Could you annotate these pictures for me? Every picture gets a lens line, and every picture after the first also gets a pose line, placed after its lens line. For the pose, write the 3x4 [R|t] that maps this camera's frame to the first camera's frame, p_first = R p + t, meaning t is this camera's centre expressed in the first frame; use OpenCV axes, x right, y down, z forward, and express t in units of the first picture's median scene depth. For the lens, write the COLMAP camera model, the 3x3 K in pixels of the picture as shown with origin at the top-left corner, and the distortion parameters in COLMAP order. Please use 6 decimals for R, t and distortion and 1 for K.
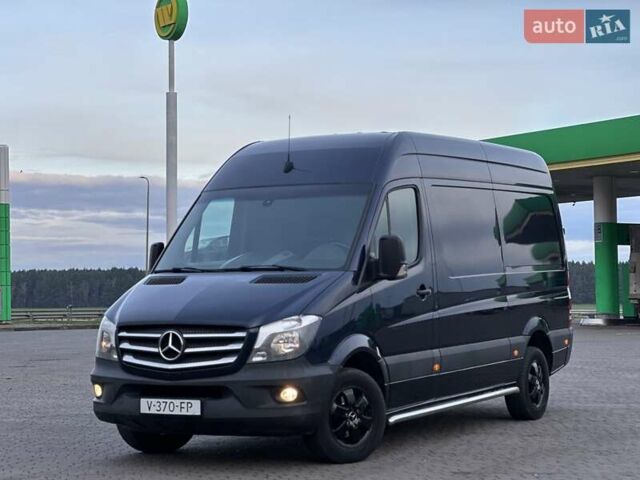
lens RADIAL K [[1408.4, 0, 320.0], [0, 1408.4, 240.0], [0, 0, 1]] dist [-0.020383, 4.757354]
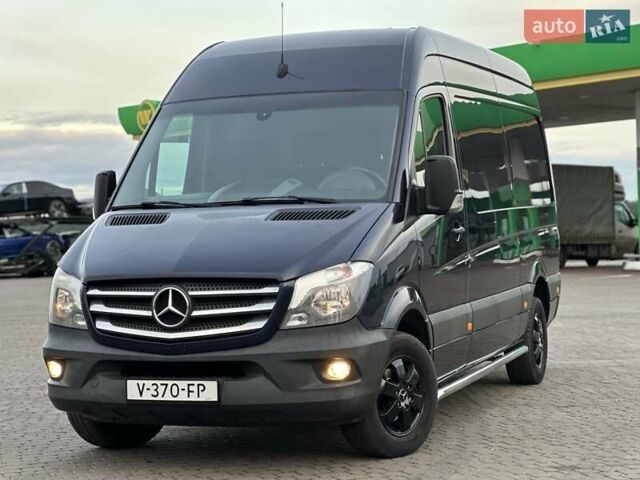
lens RADIAL K [[1408.4, 0, 320.0], [0, 1408.4, 240.0], [0, 0, 1]] dist [-0.020383, 4.757354]
pose [[0.987439, -0.012620, 0.157495, -0.138642], [0.006834, 0.999284, 0.037223, 0.013374], [-0.157852, -0.035680, 0.986818, 0.261739]]
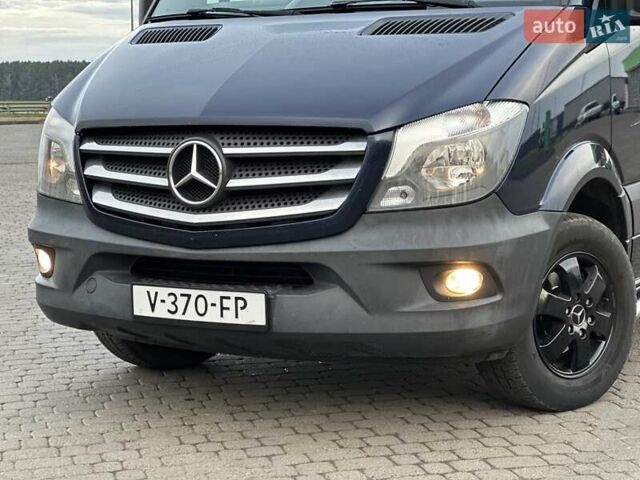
lens RADIAL K [[1438.8, 0, 328.4], [0, 1438.8, 237.5], [0, 0, 1]] dist [-0.090792, 3.903287]
pose [[0.999901, -0.009120, 0.010687, -0.065855], [0.007493, 0.989636, 0.143403, 0.028725], [-0.011884, -0.143309, 0.989607, 0.520311]]
